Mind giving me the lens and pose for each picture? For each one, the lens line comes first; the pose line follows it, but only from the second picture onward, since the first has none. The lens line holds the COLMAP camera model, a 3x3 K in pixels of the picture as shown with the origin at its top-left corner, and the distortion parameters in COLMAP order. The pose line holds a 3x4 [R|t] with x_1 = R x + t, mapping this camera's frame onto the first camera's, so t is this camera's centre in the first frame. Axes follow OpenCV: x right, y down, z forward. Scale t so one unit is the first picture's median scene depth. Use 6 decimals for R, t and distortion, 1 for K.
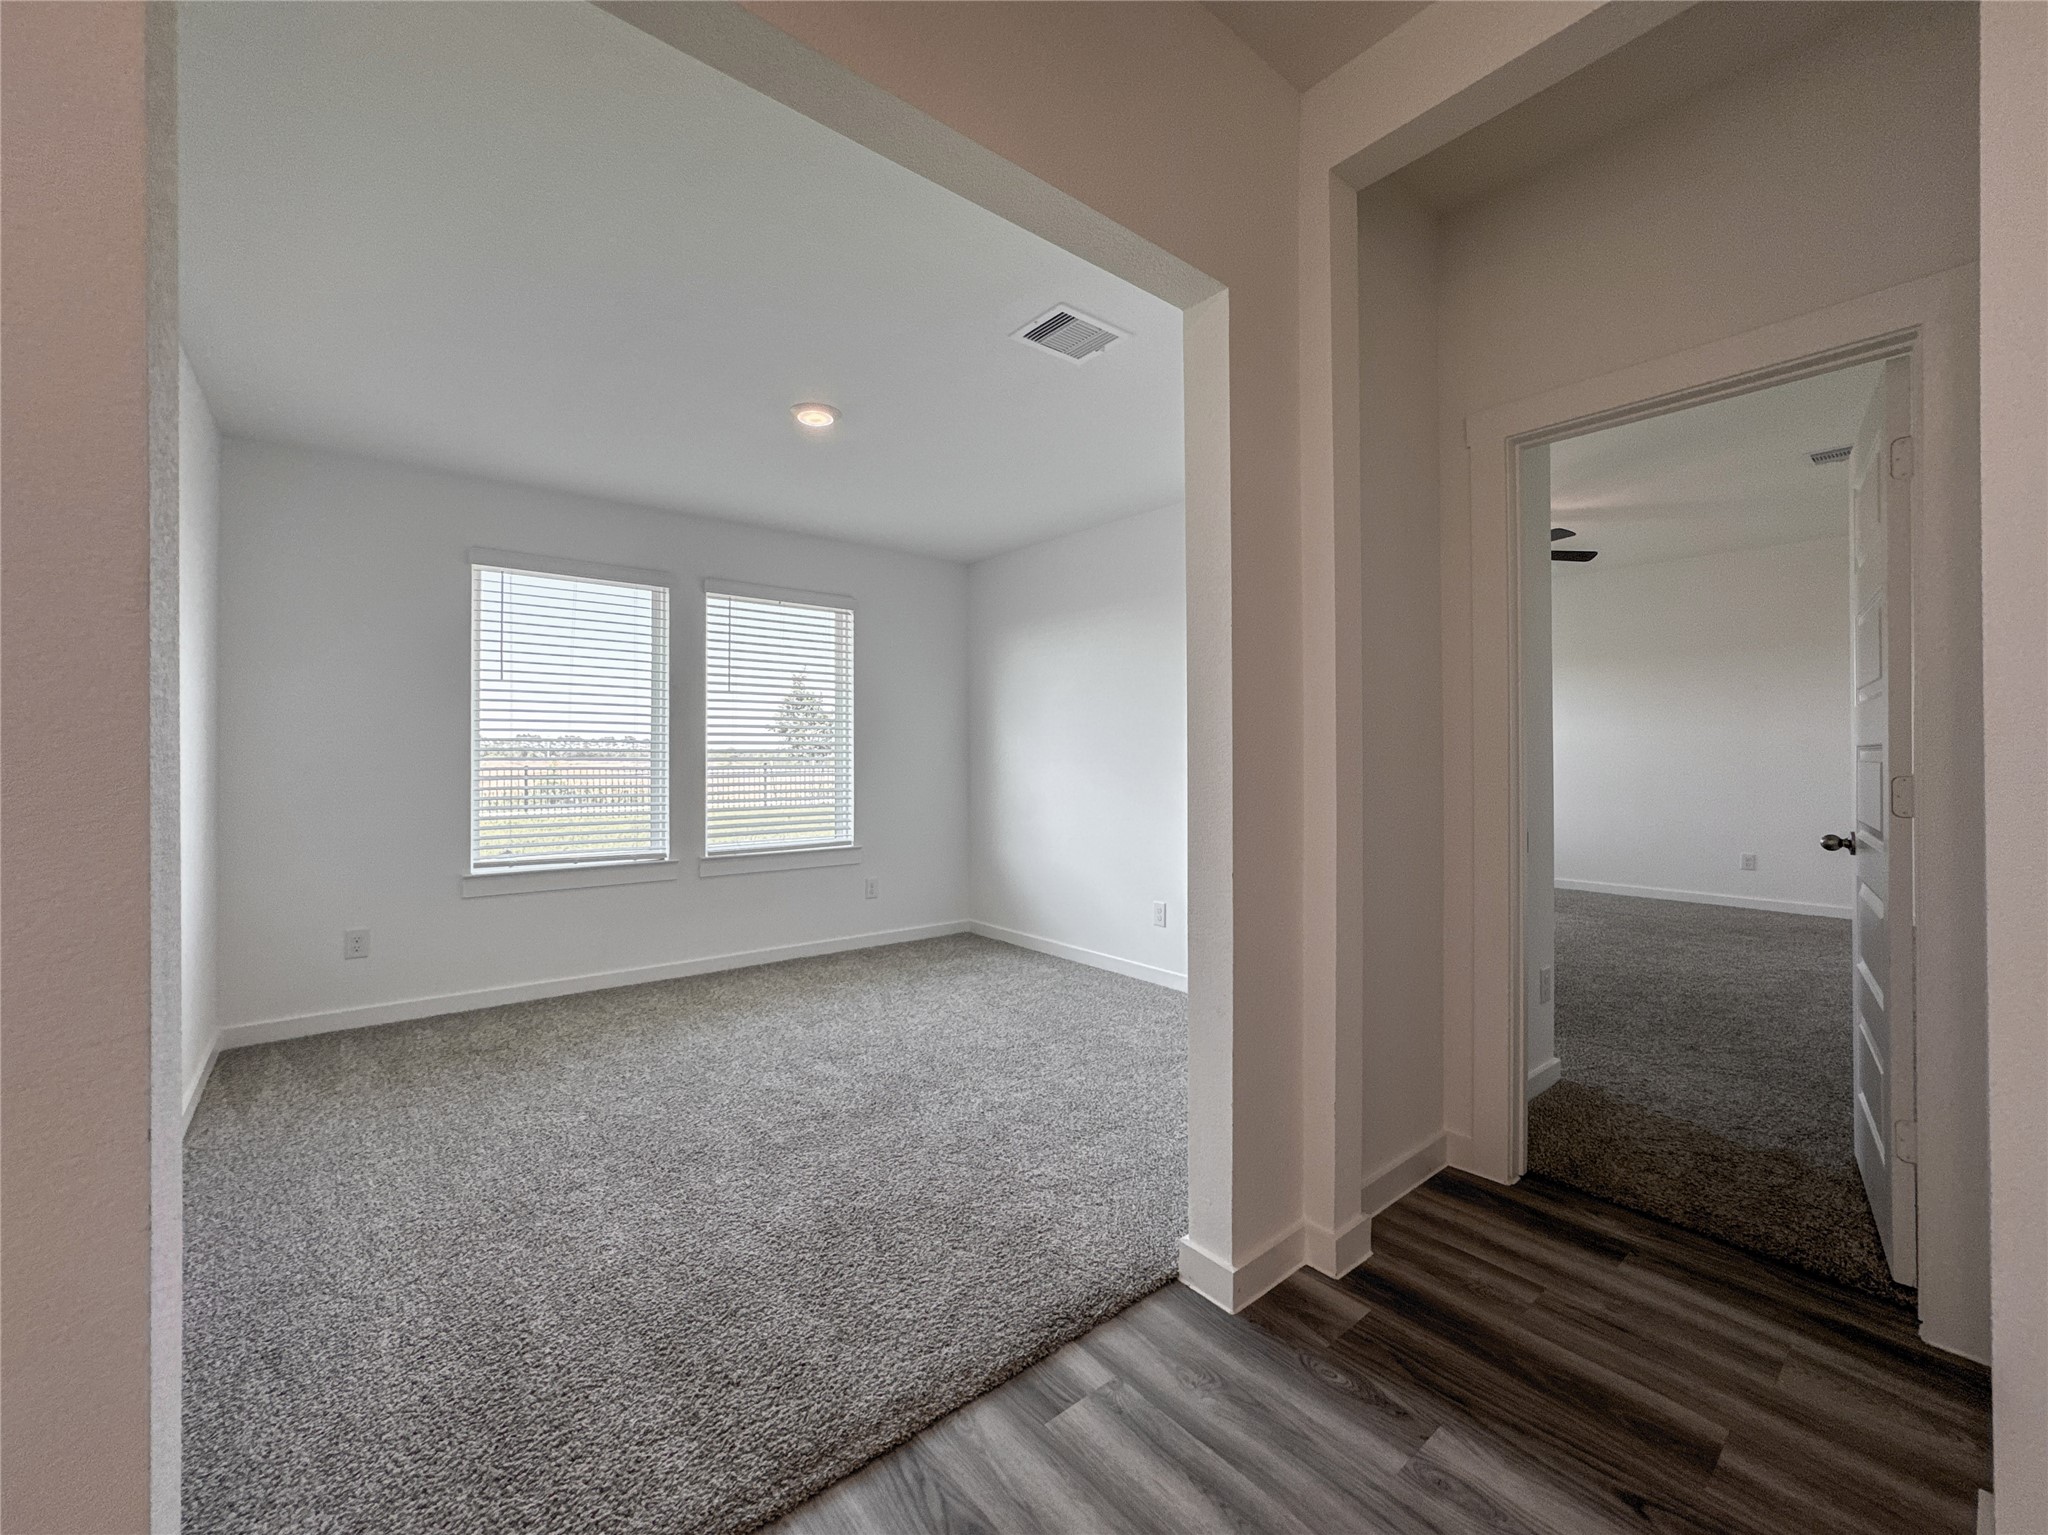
lens RADIAL K [[858.4, 0, 1030.7], [0, 858.4, 751.7], [0, 0, 1]] dist [-0.010600, 0.009784]
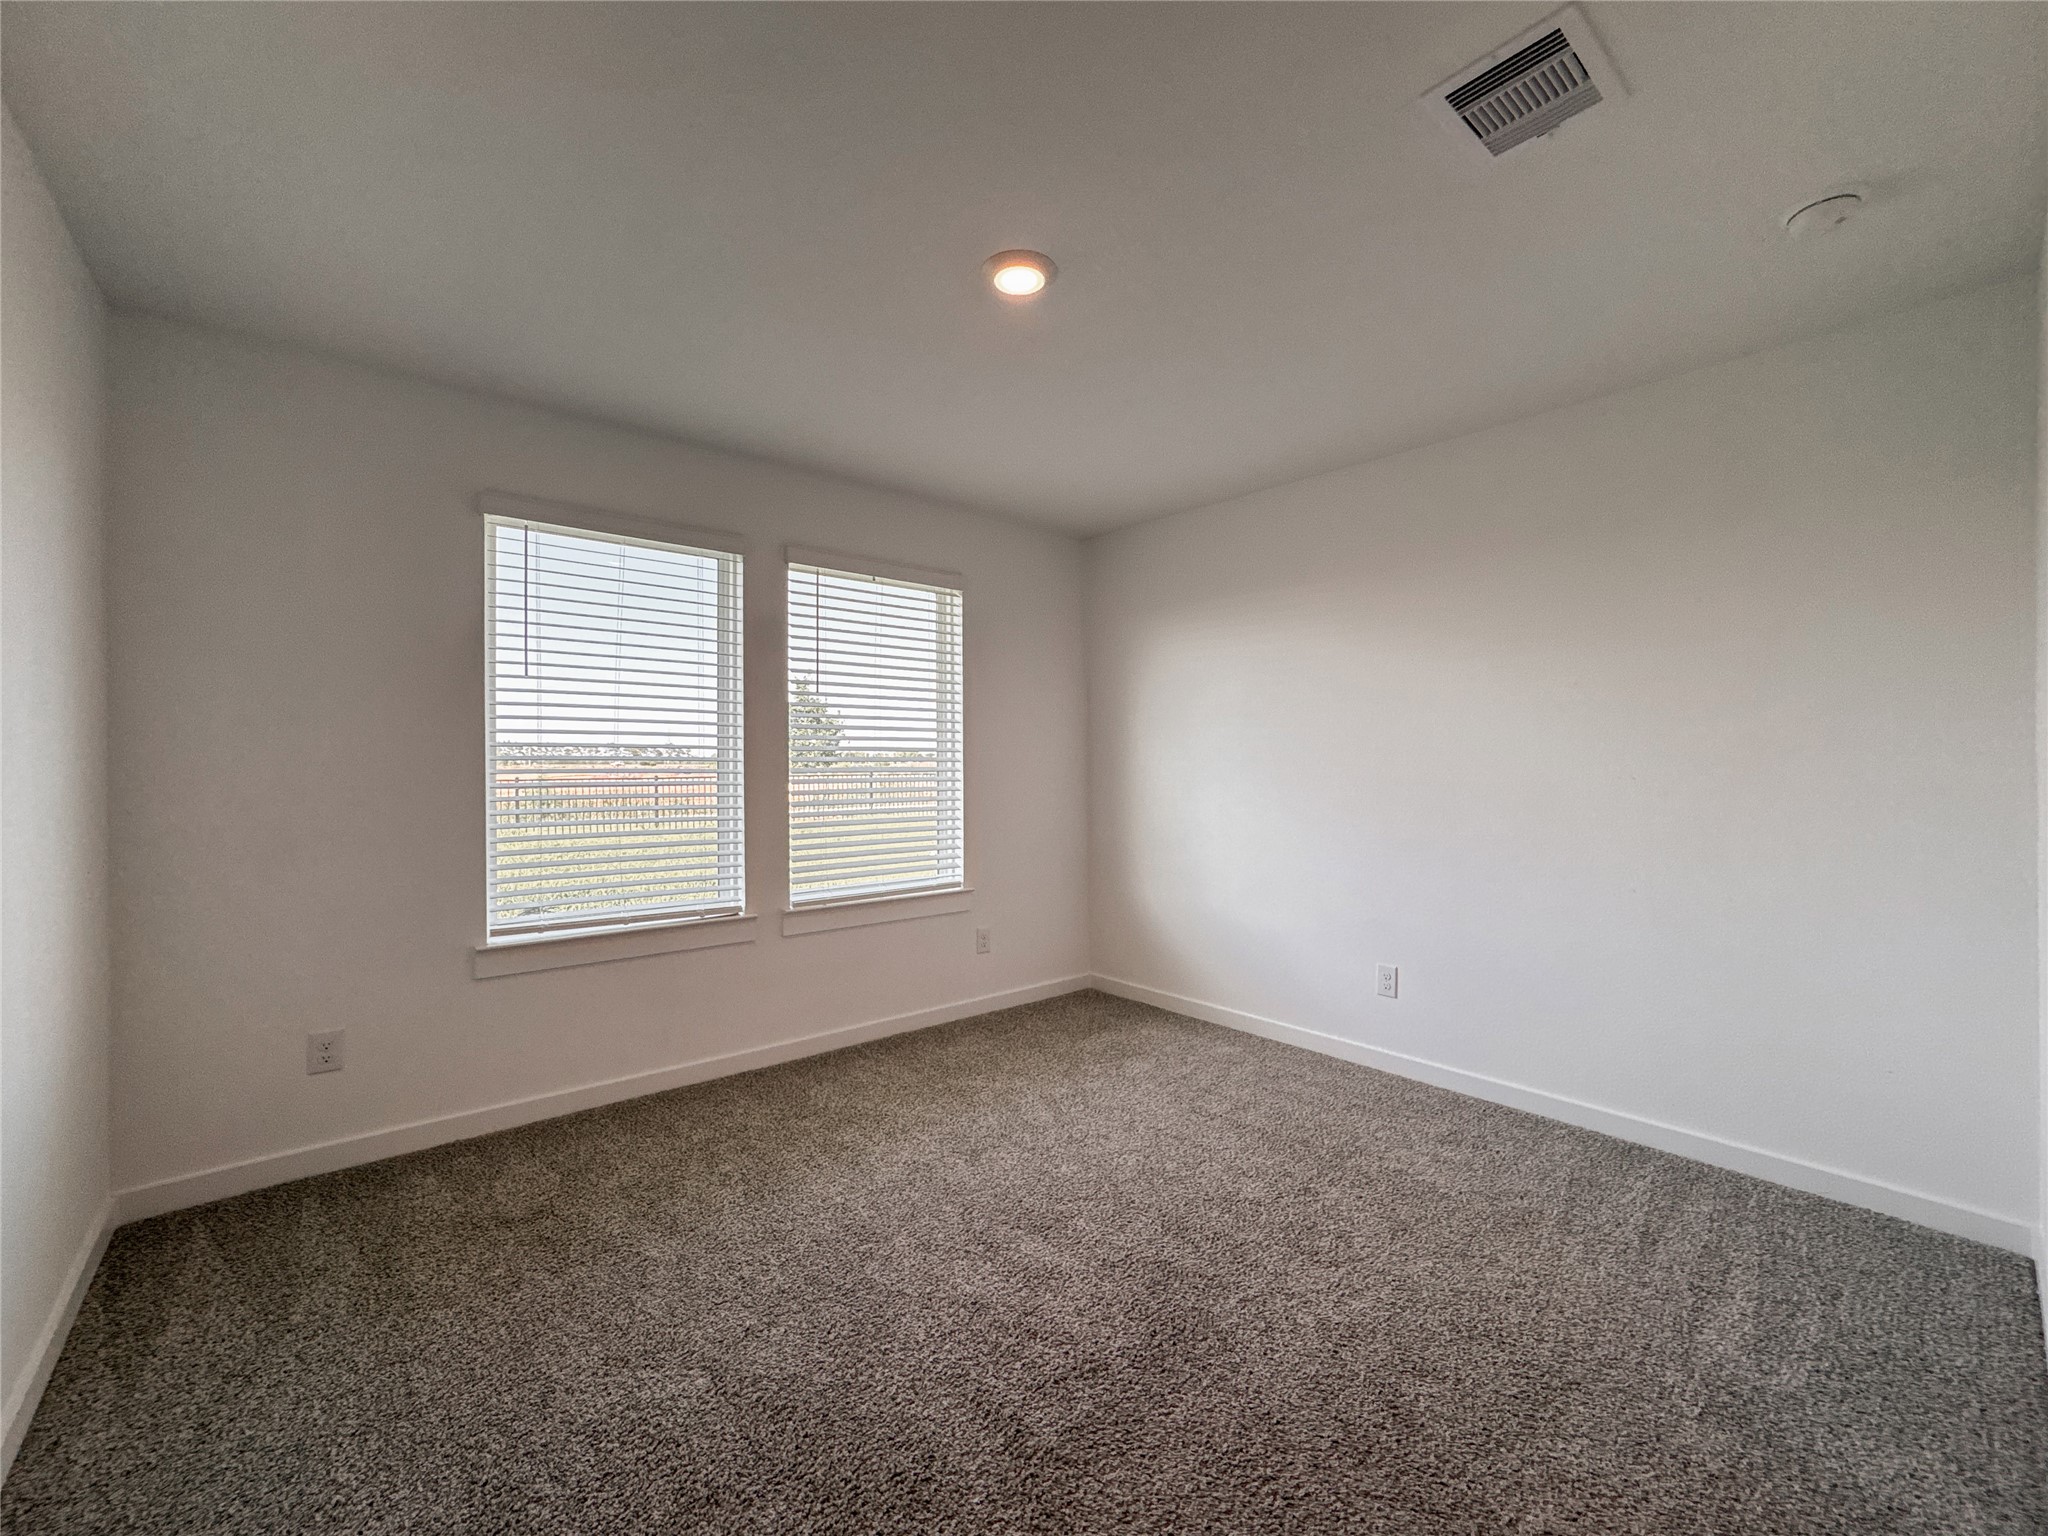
lens RADIAL K [[858.4, 0, 1031.9], [0, 858.4, 764.4], [0, 0, 1]] dist [-0.010600, 0.009784]
pose [[0.999762, -0.003696, 0.021494, -0.203398], [0.003564, 0.999975, 0.006170, -0.011463], [-0.021516, -0.006092, 0.999750, 0.262659]]
